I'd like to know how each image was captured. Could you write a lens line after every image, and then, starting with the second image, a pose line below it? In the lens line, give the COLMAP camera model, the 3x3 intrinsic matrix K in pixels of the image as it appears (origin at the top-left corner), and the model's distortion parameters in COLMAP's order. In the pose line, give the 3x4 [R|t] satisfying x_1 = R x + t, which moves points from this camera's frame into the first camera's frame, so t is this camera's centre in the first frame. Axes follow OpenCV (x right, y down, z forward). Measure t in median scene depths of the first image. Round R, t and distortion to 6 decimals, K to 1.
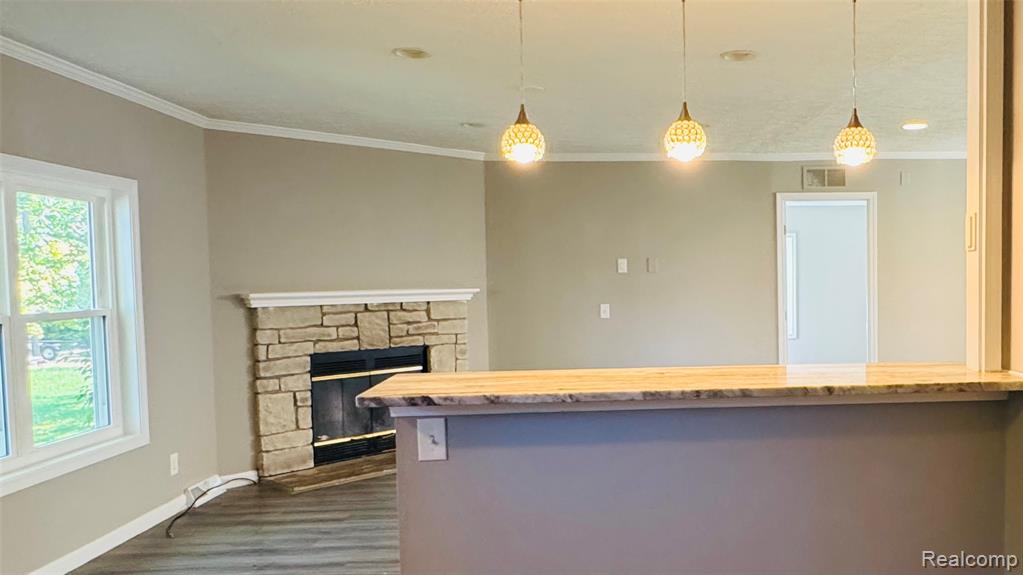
lens RADIAL K [[979.9, 0, 511.9], [0, 979.9, 285.7], [0, 0, 1]] dist [-0.008828, 0.000000]
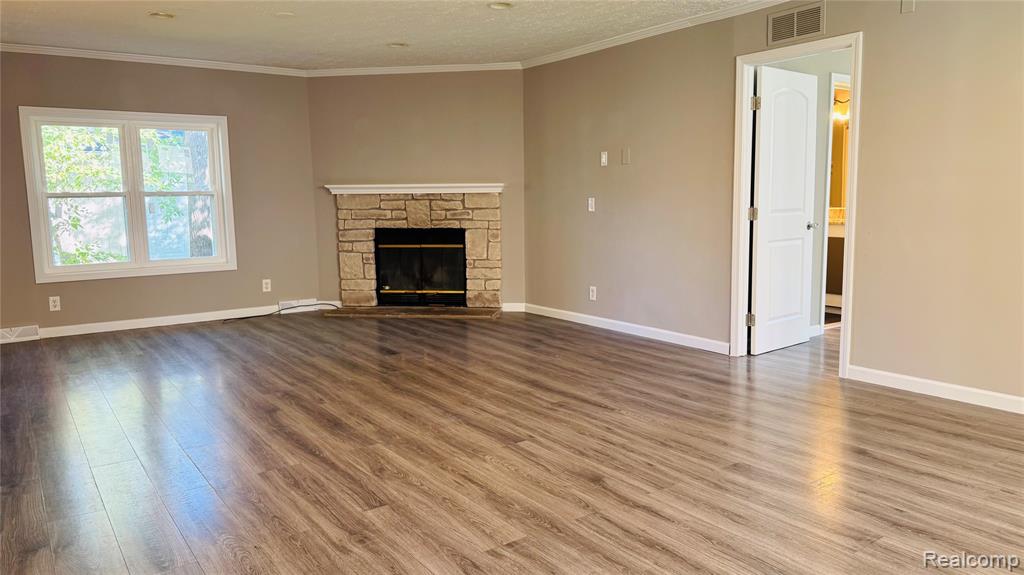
lens RADIAL K [[696.3, 0, 513.1], [0, 696.3, 285.9], [0, 0, 1]] dist [0.009284, -0.001230]
pose [[0.527899, 0.114783, -0.841515, 0.746080], [-0.012100, 0.991741, 0.127683, 0.019966], [0.849221, -0.057221, 0.524928, 0.608581]]
